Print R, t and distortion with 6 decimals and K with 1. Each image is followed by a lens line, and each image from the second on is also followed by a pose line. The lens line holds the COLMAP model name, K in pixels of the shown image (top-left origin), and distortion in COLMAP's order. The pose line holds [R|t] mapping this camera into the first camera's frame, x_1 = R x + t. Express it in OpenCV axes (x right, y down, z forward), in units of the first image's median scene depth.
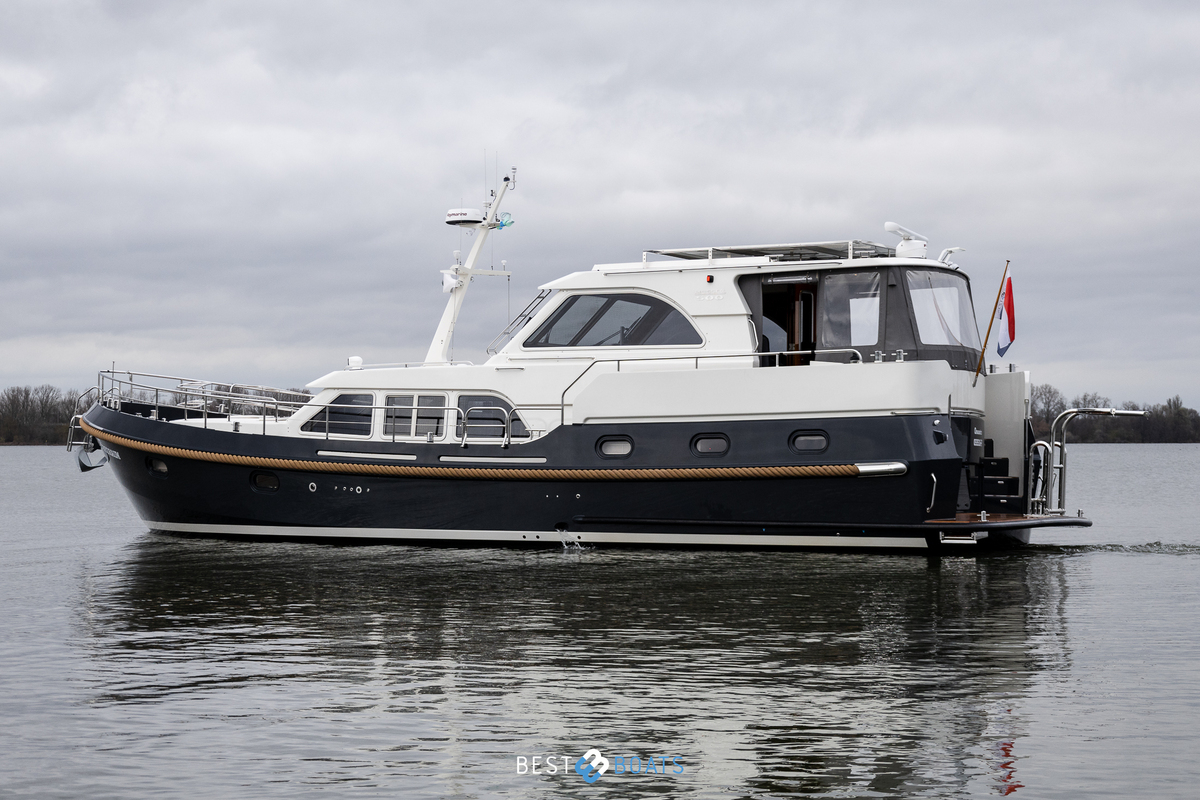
lens RADIAL K [[2521.6, 0, 600.0], [0, 2521.6, 400.0], [0, 0, 1]] dist [-0.032660, -0.049754]
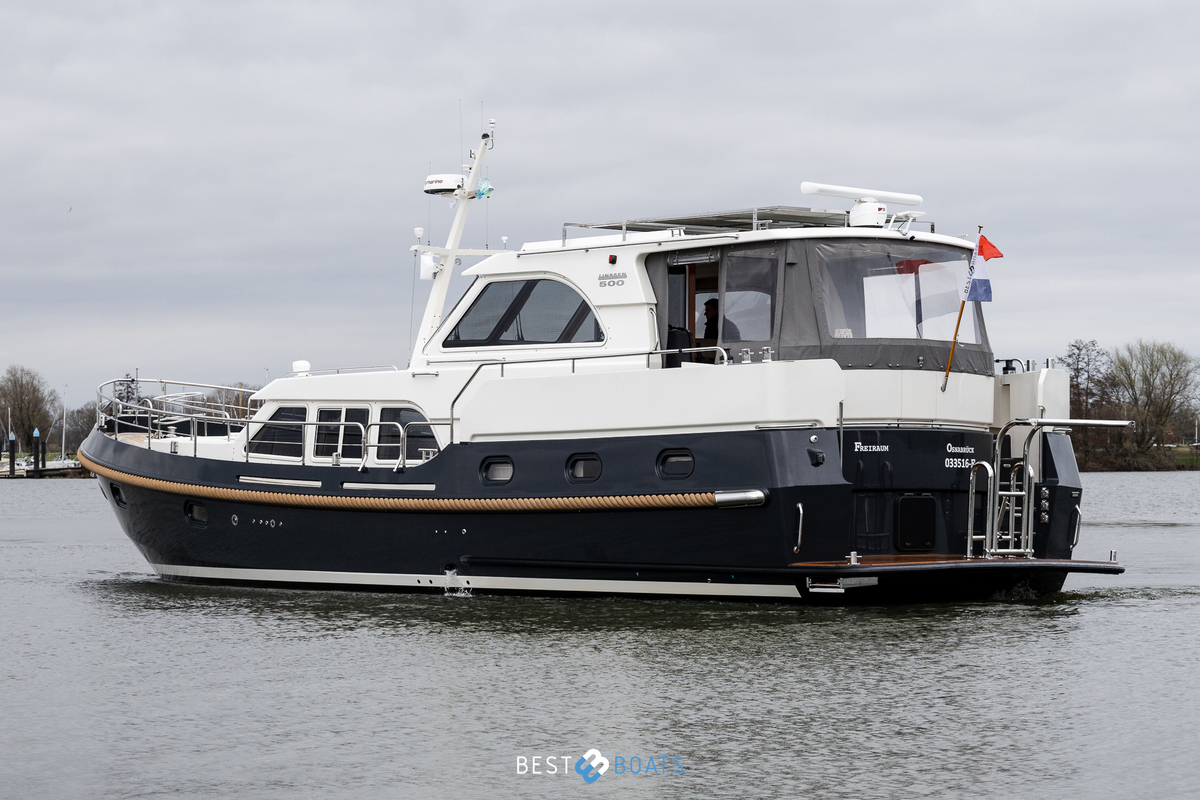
lens RADIAL K [[3775.5, 0, 600.0], [0, 3775.5, 400.0], [0, 0, 1]] dist [-0.099321, -0.004728]
pose [[0.930351, -0.010230, -0.366527, 0.471685], [0.010590, 0.999943, -0.001028, -0.002390], [0.366517, -0.002925, 0.930407, -0.110807]]
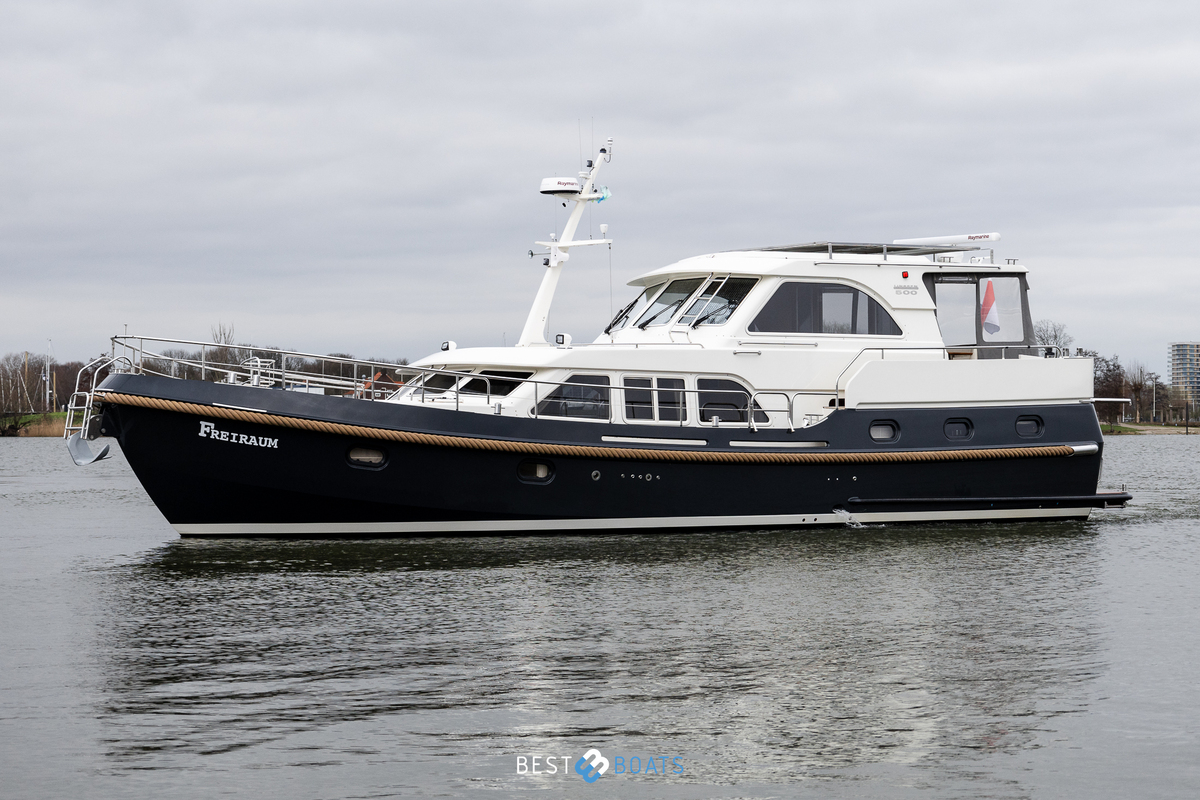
lens RADIAL K [[2875.0, 0, 600.0], [0, 2875.0, 400.0], [0, 0, 1]] dist [0.097859, 0.208978]
pose [[0.465759, 0.004368, 0.884901, -1.092945], [-0.019432, 0.999797, 0.005293, 0.001469], [-0.884698, -0.019661, 0.465750, 0.533516]]
